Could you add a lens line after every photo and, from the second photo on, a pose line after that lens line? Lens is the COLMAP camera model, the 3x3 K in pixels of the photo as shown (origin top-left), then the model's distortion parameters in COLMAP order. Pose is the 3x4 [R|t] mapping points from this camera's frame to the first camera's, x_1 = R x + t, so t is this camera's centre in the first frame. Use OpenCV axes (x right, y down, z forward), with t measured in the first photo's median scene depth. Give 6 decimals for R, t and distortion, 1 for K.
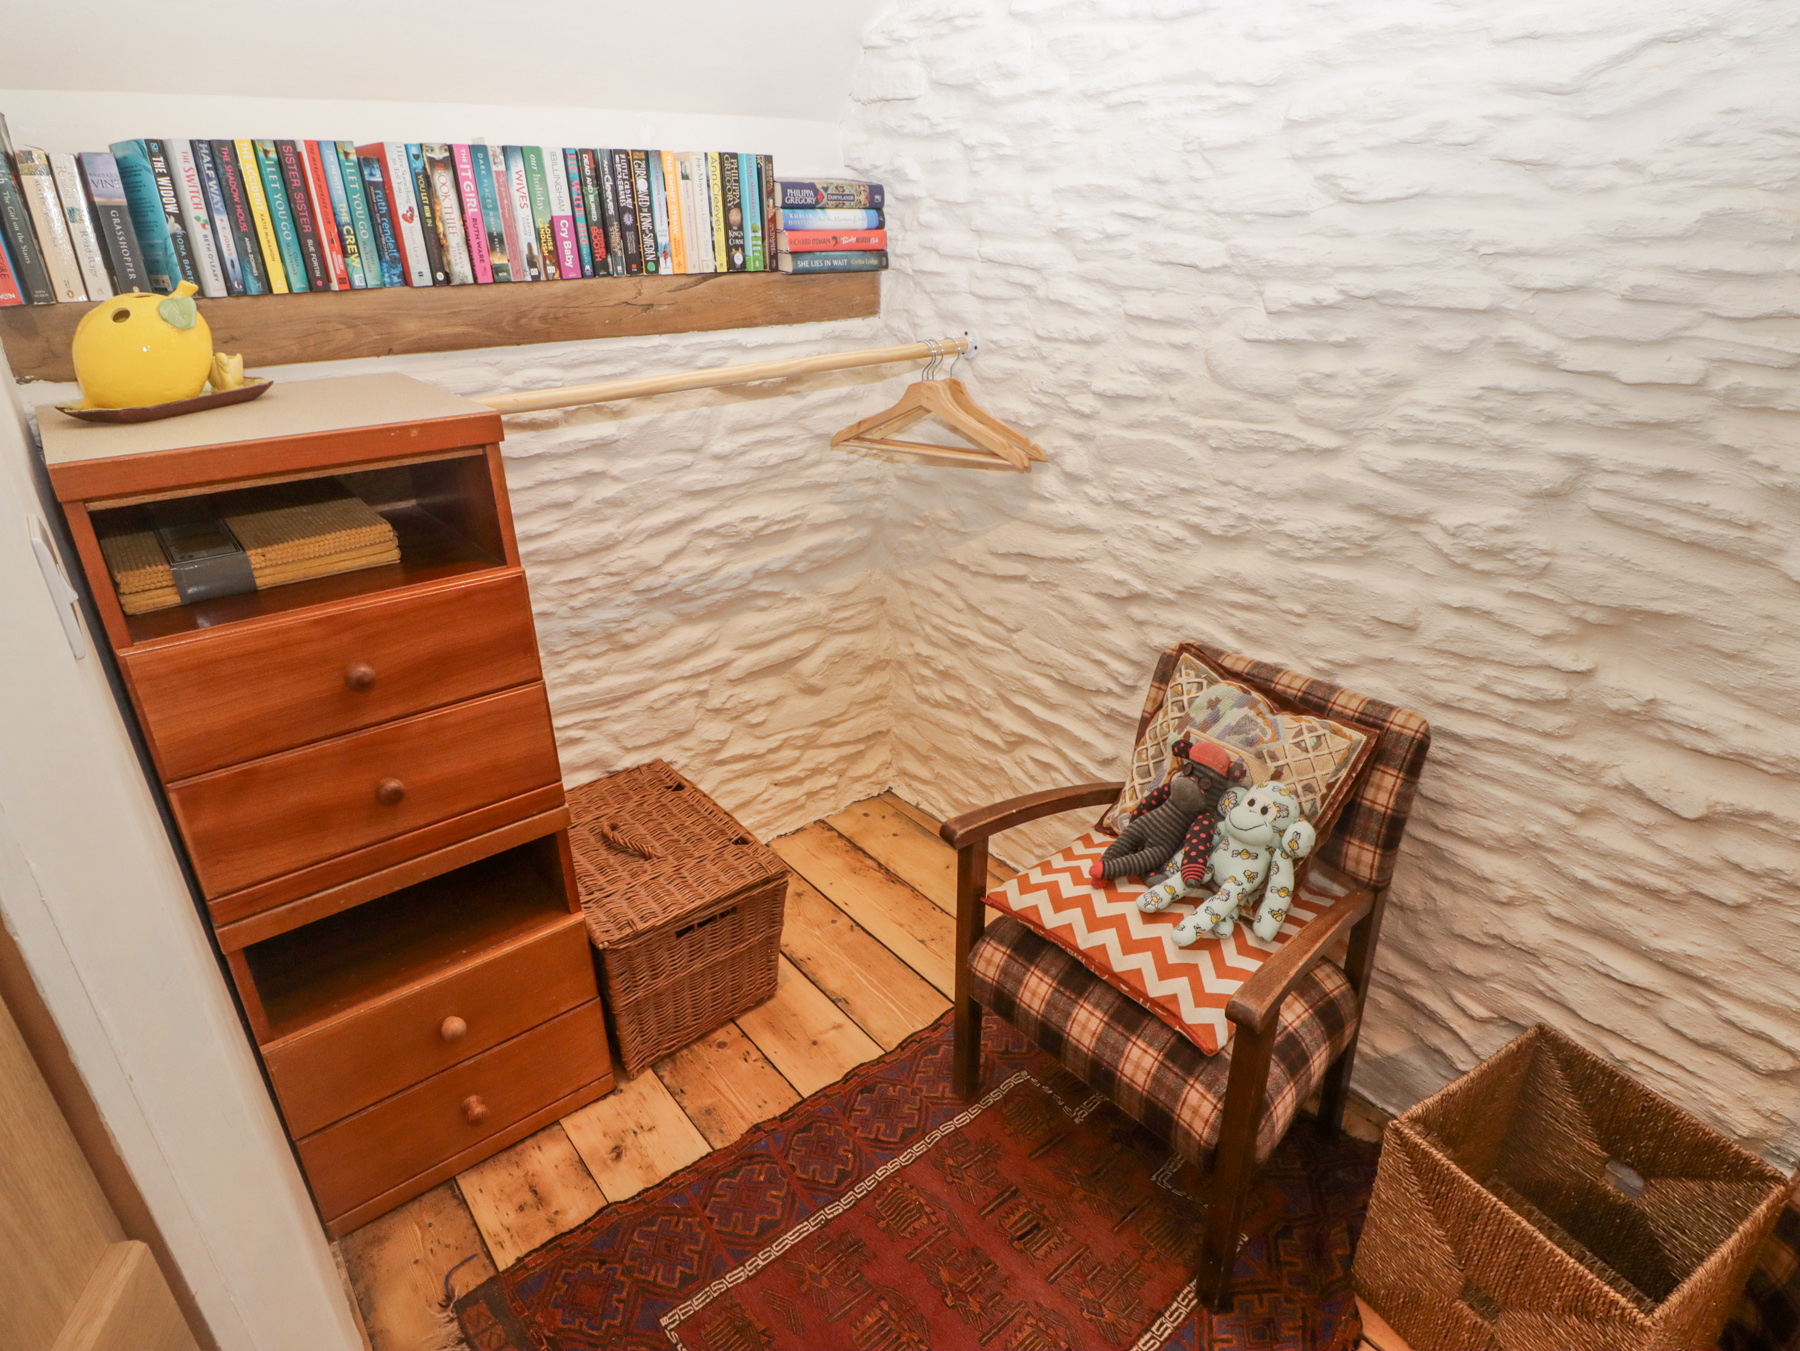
lens RADIAL K [[1003.2, 0, 931.3], [0, 1003.2, 680.8], [0, 0, 1]] dist [-0.006314, -0.009914]
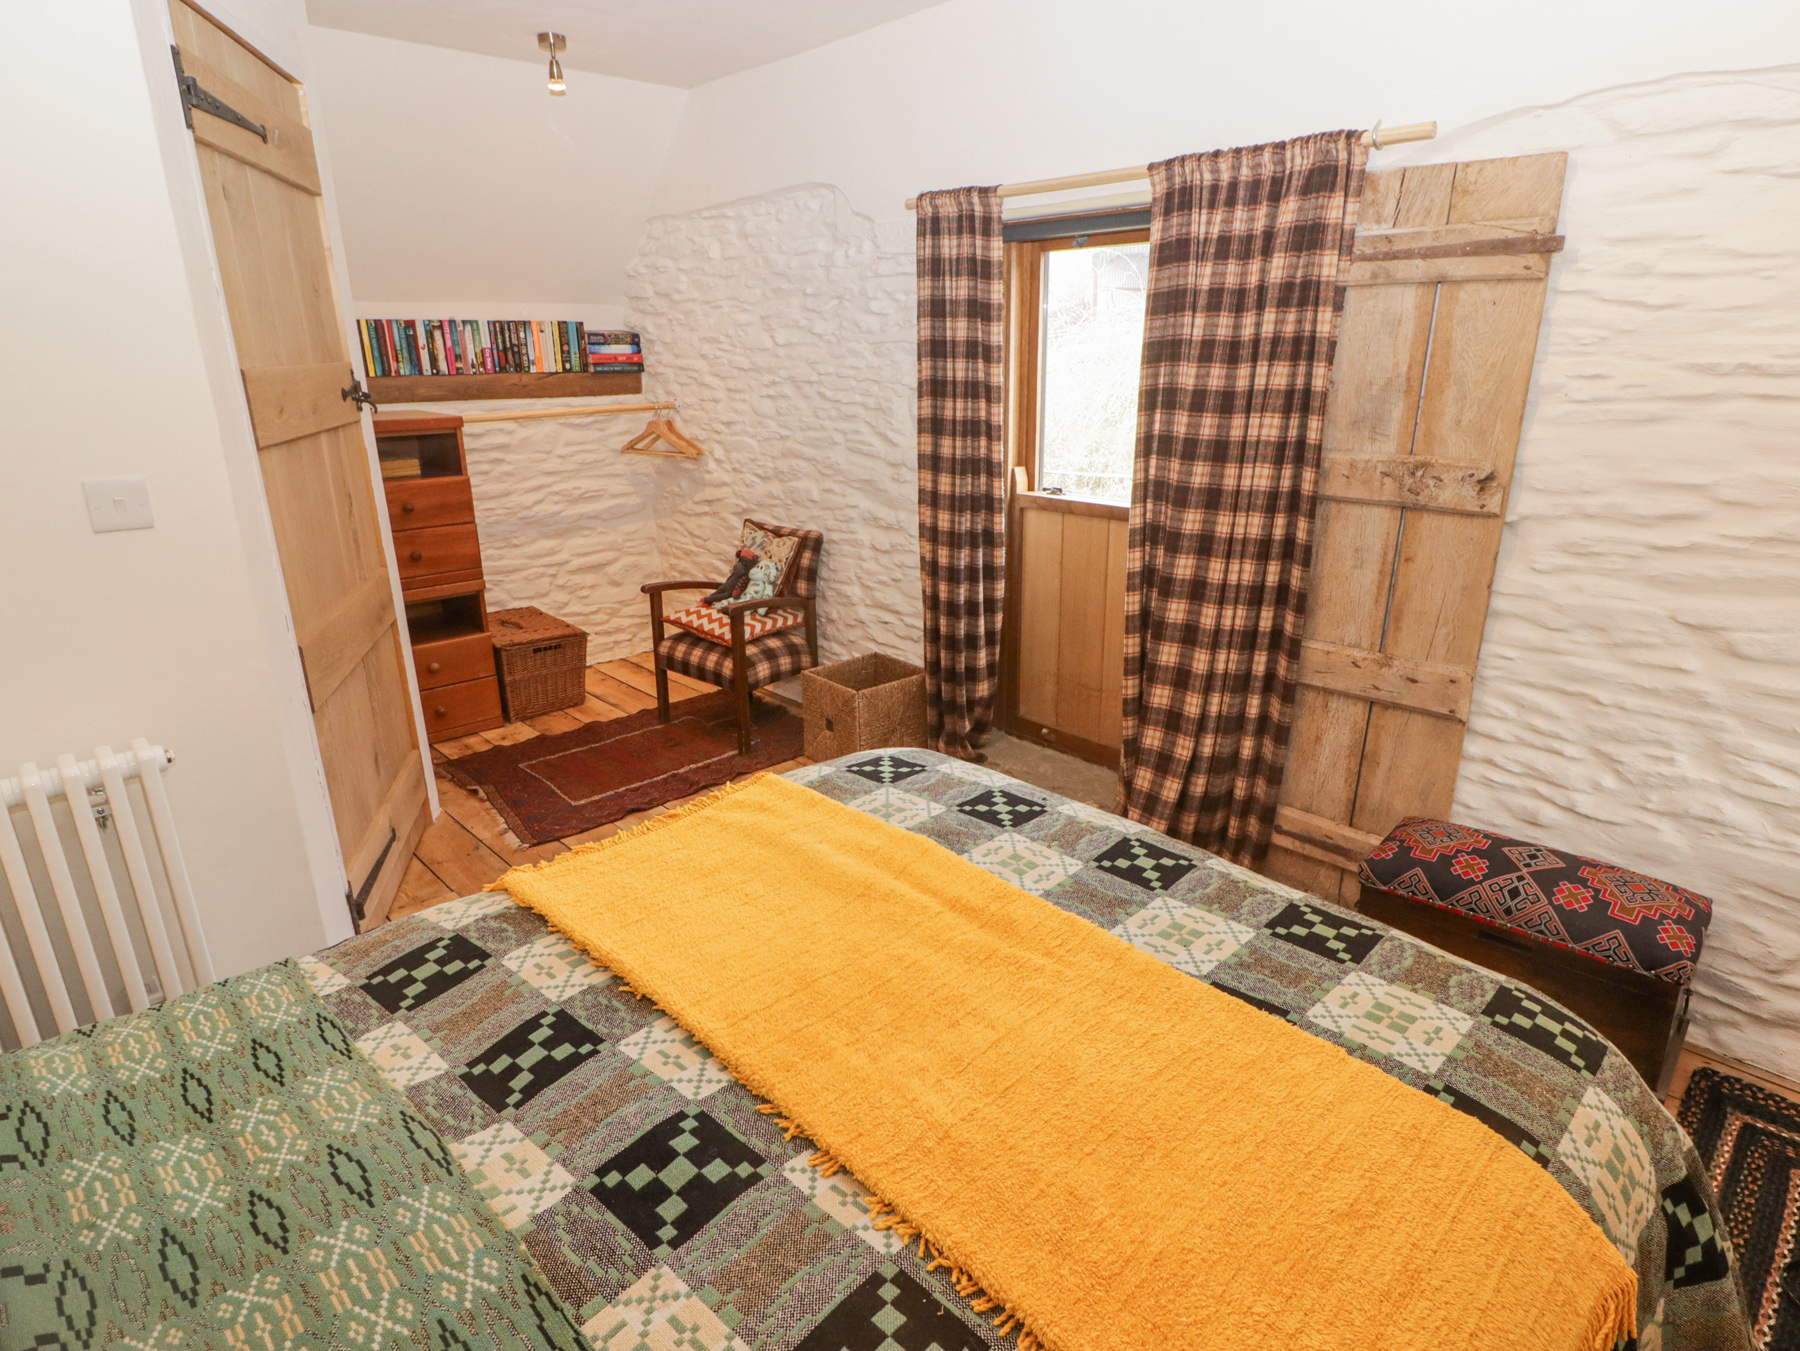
lens RADIAL K [[1003.2, 0, 938.7], [0, 1003.2, 680.2], [0, 0, 1]] dist [-0.006314, -0.009914]
pose [[0.995853, -0.021440, 0.088411, 0.458470], [0.030821, 0.993873, -0.106148, 0.586889], [-0.085594, 0.108432, 0.990412, -1.317514]]
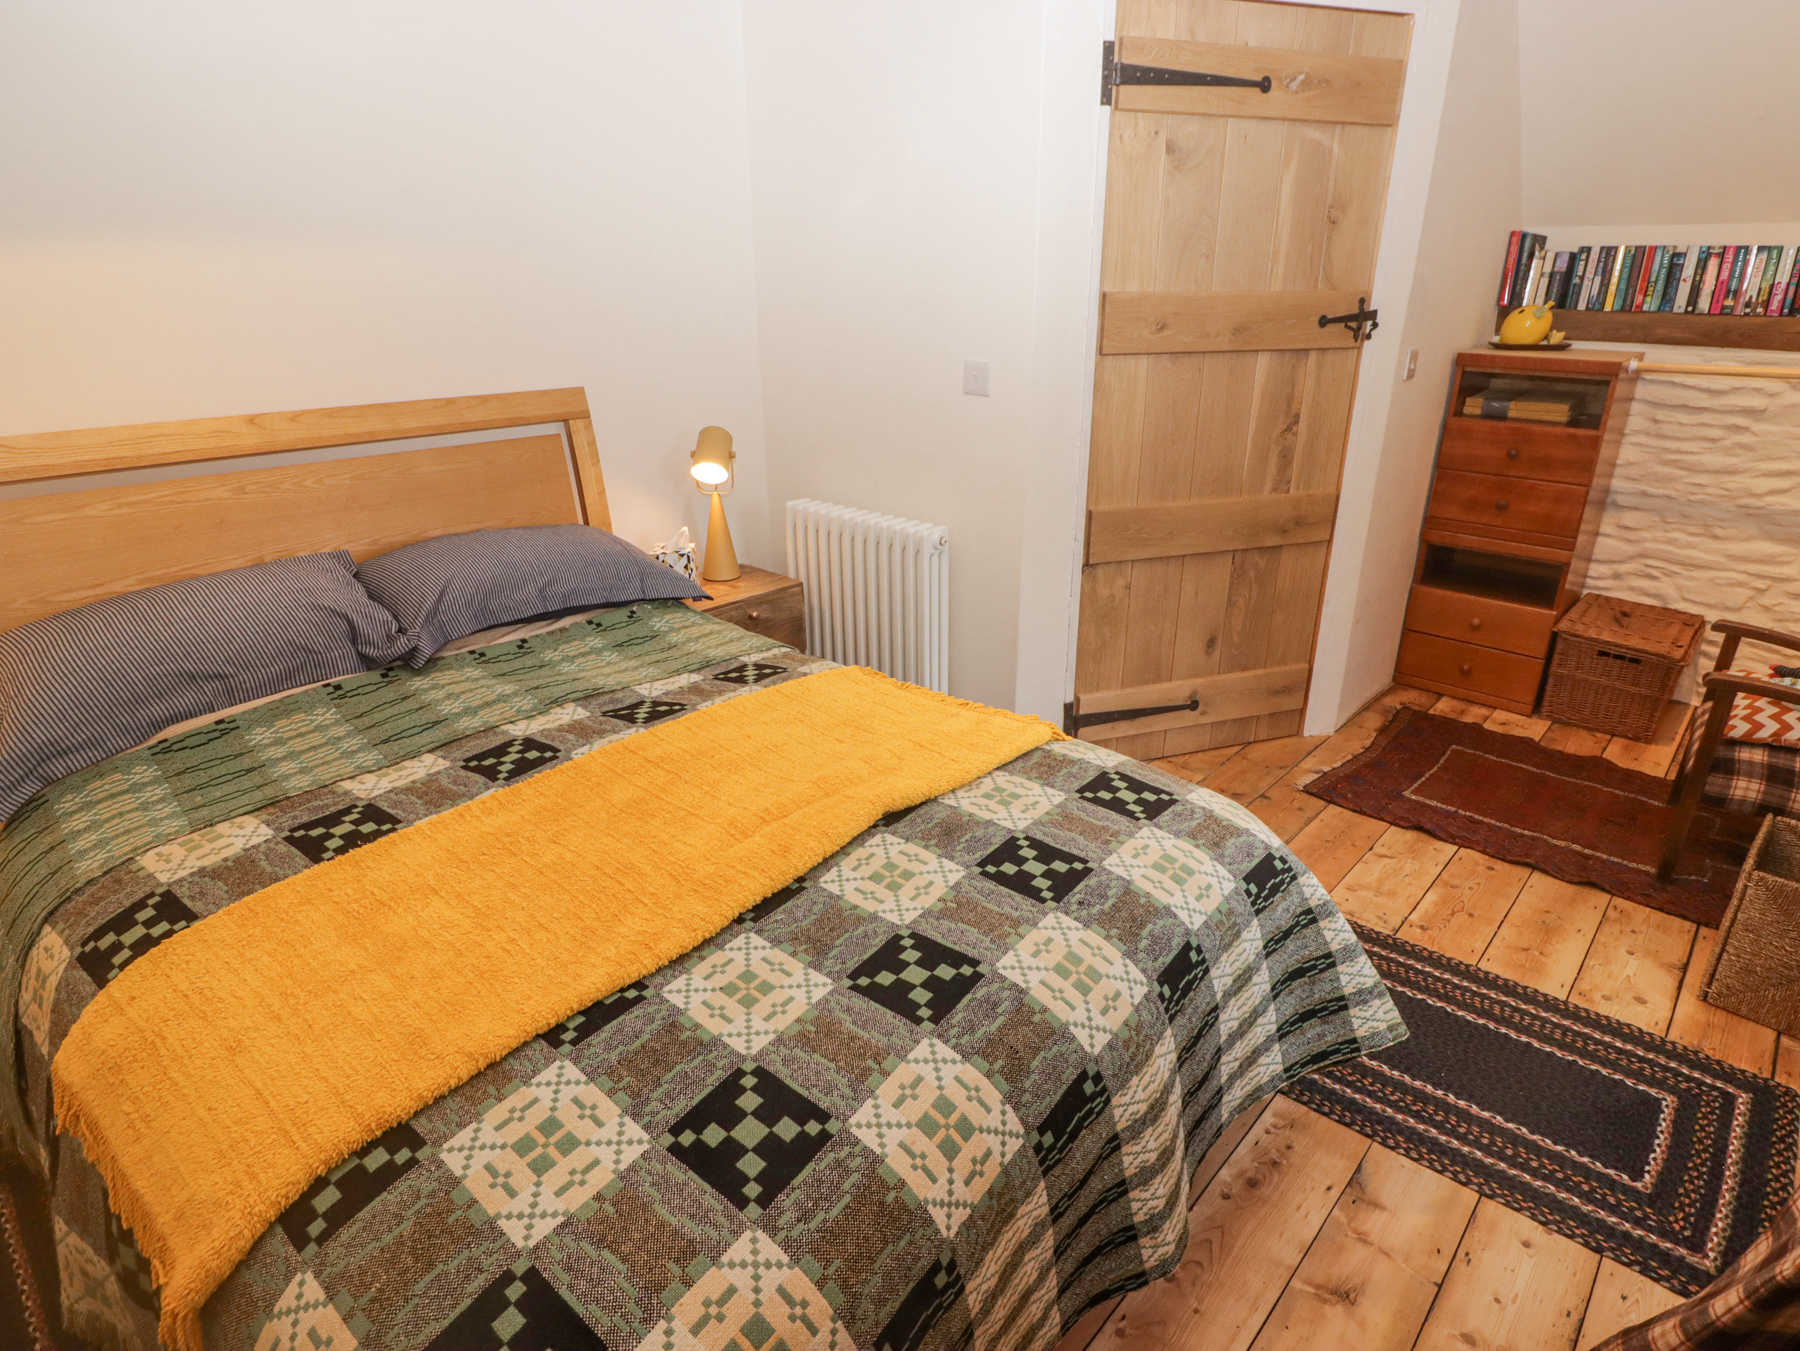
lens RADIAL K [[1003.2, 0, 914.4], [0, 1003.2, 677.9], [0, 0, 1]] dist [-0.006314, -0.009914]
pose [[0.146077, 0.381673, -0.912682, 1.289502], [-0.414218, 0.861409, 0.293934, 0.274649], [0.898379, 0.335112, 0.283928, -0.672953]]
